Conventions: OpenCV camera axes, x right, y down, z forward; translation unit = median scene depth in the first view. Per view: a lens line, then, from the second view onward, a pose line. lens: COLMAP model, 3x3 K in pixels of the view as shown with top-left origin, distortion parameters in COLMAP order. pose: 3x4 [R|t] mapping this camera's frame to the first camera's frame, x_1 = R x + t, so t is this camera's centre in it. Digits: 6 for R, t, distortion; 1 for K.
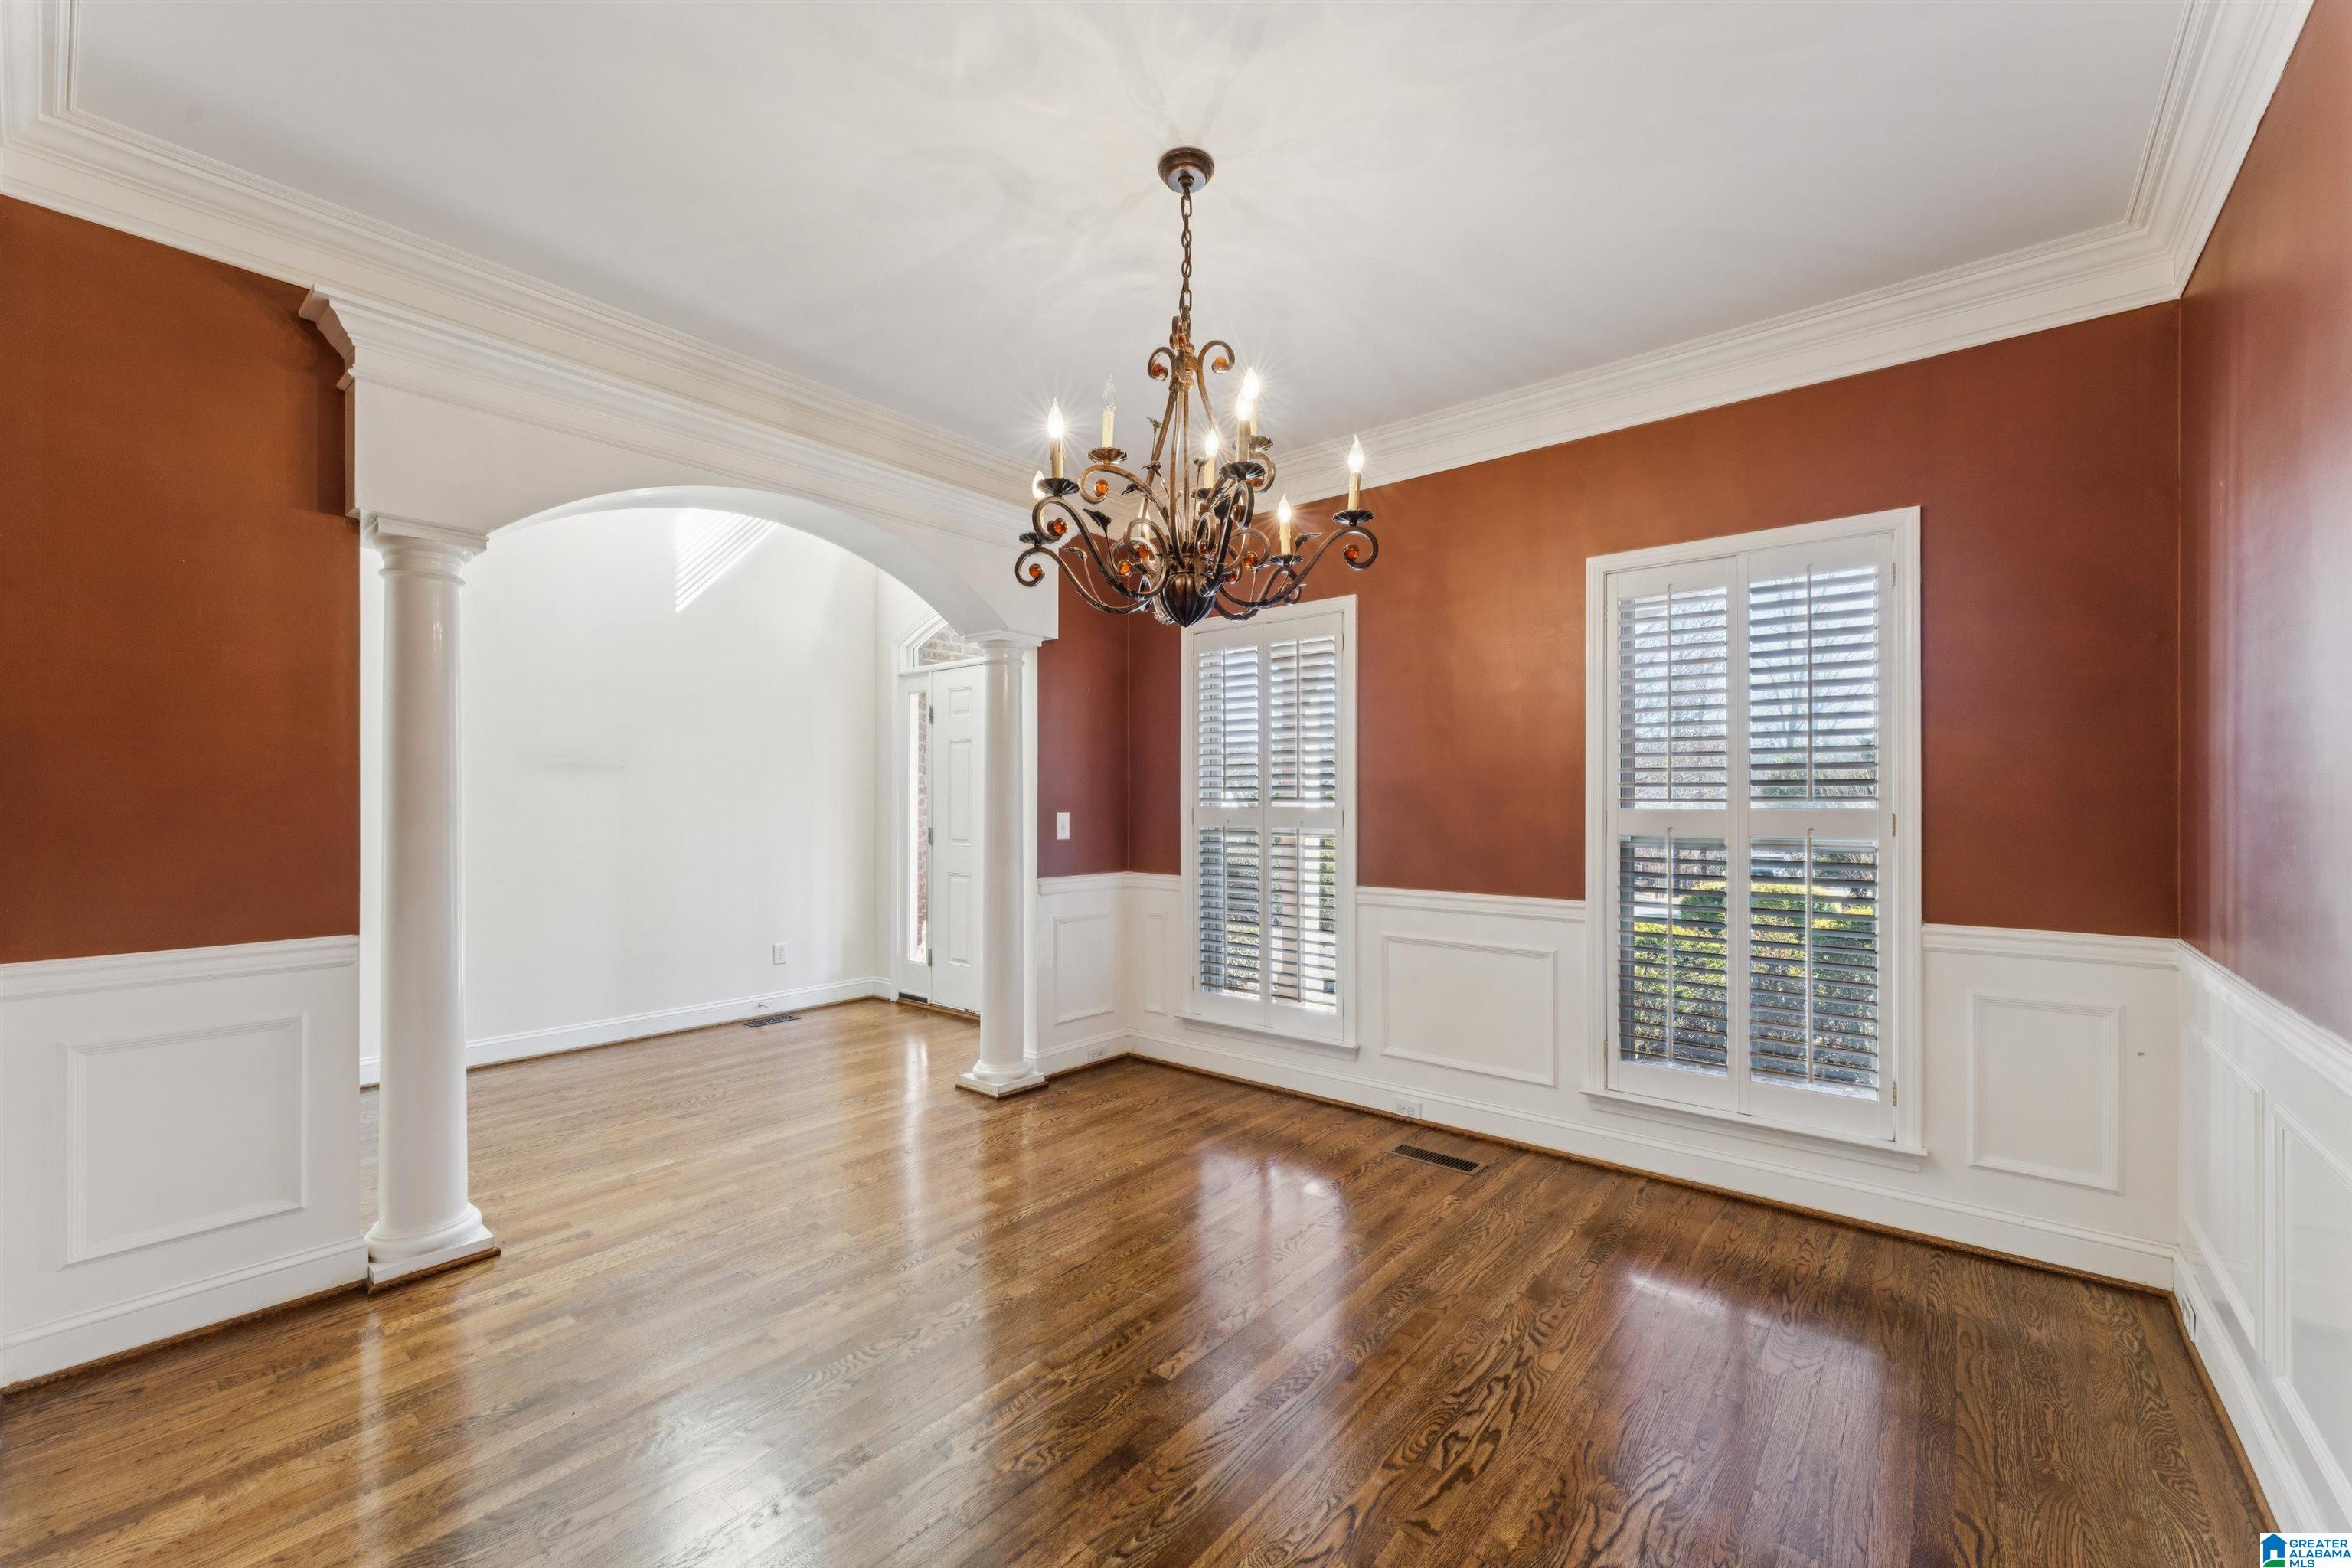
lens RADIAL K [[941.2, 0, 1170.7], [0, 941.2, 799.6], [0, 0, 1]] dist [0.000623, -0.000726]
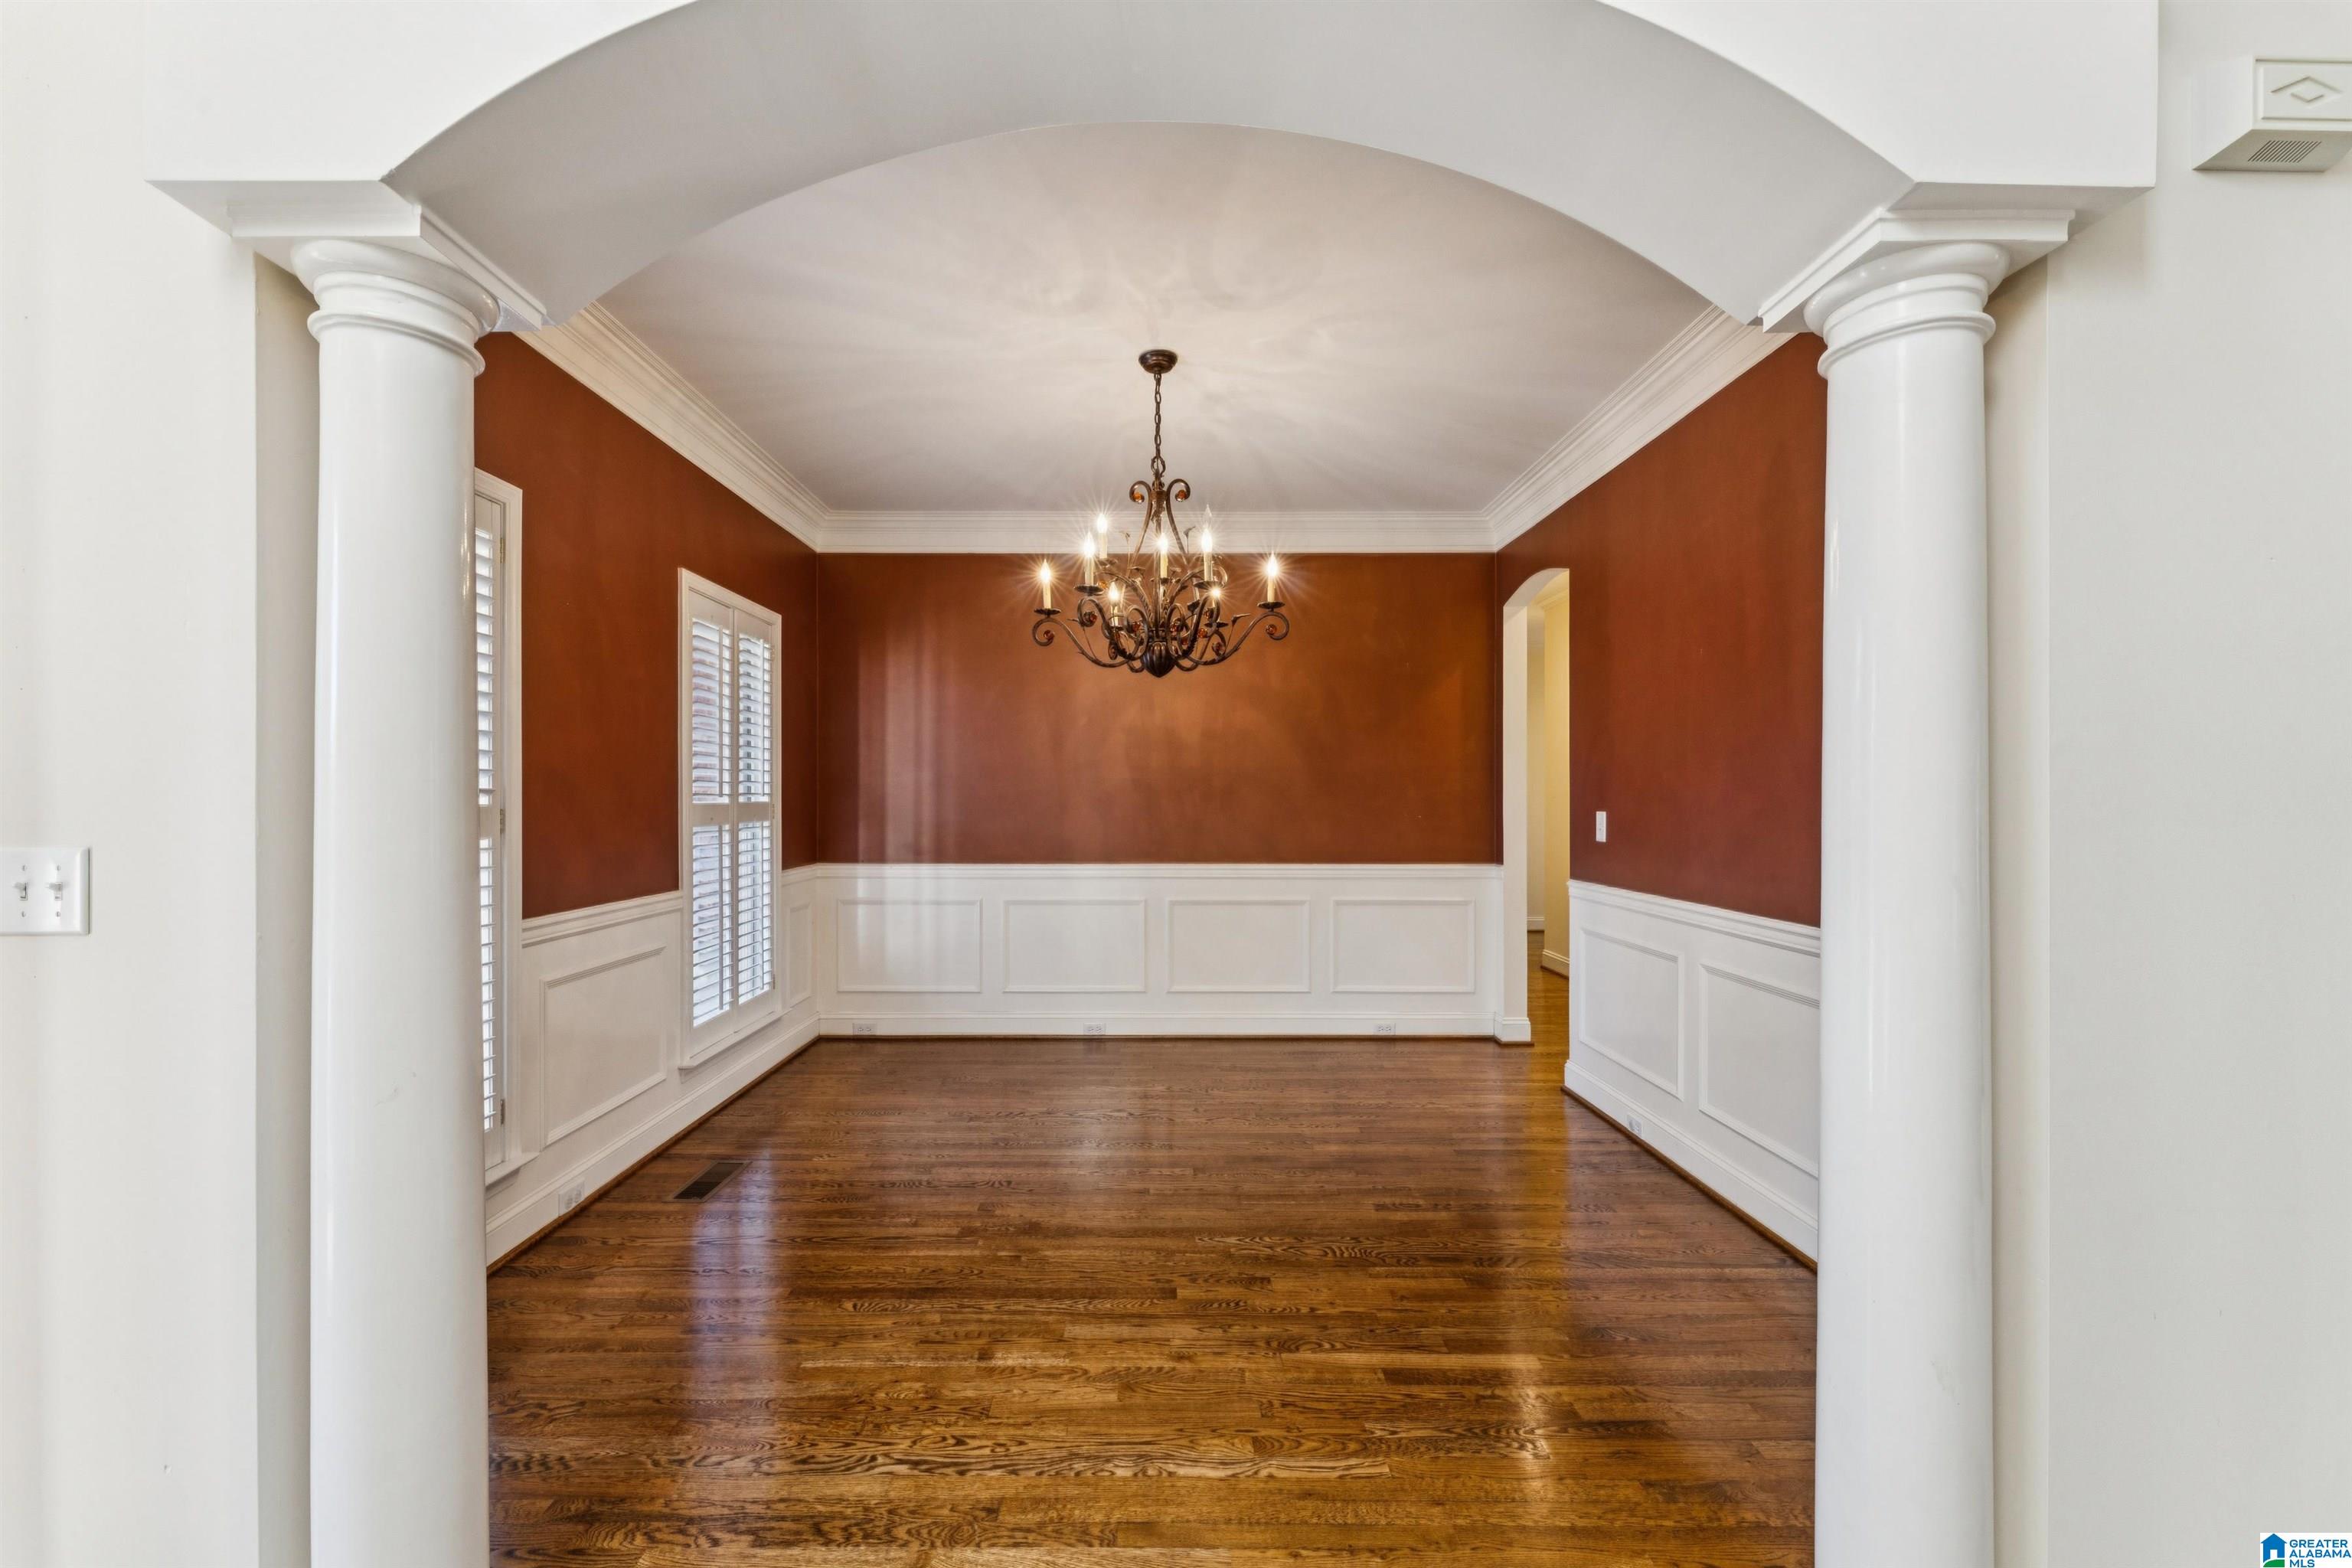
lens RADIAL K [[941.2, 0, 1173.1], [0, 941.2, 792.3], [0, 0, 1]] dist [0.000623, -0.000726]
pose [[-0.645029, 0.004291, 0.764146, -0.764914], [-0.001622, 0.999974, -0.006985, 0.004641], [-0.764157, -0.005745, -0.645005, 1.325871]]
